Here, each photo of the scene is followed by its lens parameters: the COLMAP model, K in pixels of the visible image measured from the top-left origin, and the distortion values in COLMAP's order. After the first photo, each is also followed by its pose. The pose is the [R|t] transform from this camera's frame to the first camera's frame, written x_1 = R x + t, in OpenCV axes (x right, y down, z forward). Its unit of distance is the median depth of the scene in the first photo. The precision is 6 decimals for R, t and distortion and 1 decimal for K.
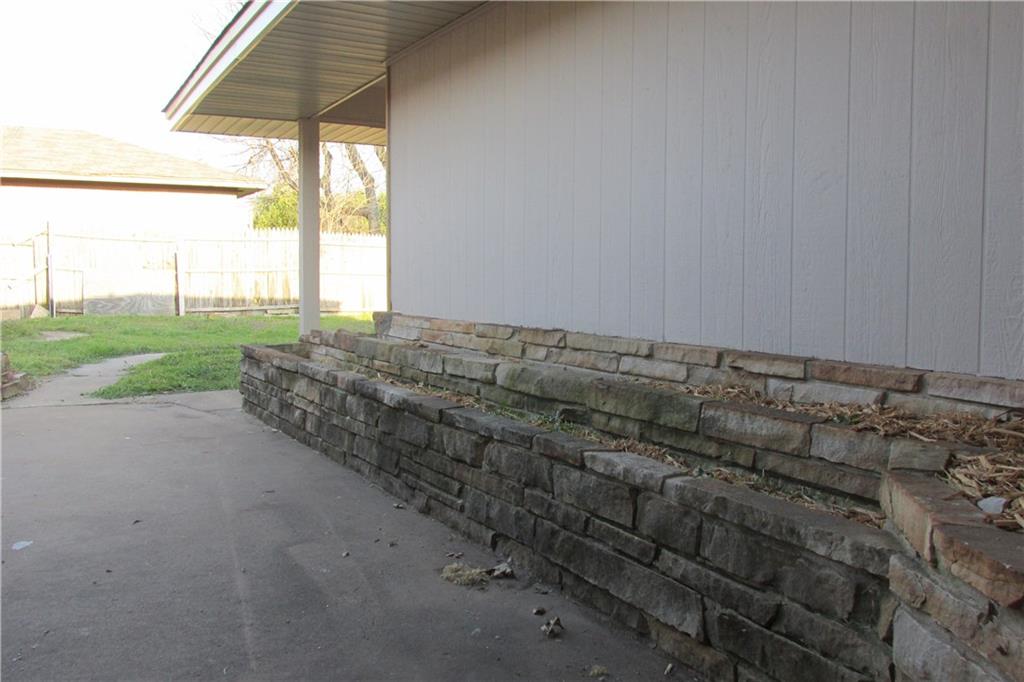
lens RADIAL K [[852.2, 0, 510.1], [0, 852.2, 342.5], [0, 0, 1]] dist [-0.005773, -0.000825]
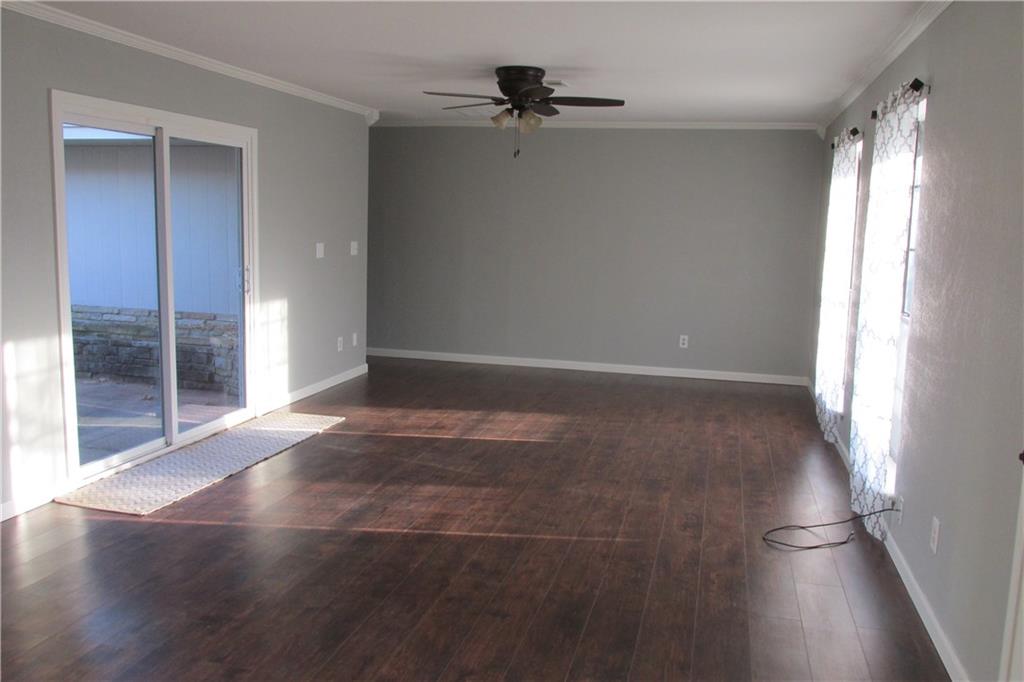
lens RADIAL K [[852.2, 0, 510.7], [0, 852.2, 342.3], [0, 0, 1]] dist [-0.005773, -0.000825]
pose [[0.697992, -0.086820, 0.710823, -1.204791], [0.030604, 0.995333, 0.091519, -0.137754], [-0.715451, -0.042125, 0.697392, -2.394722]]
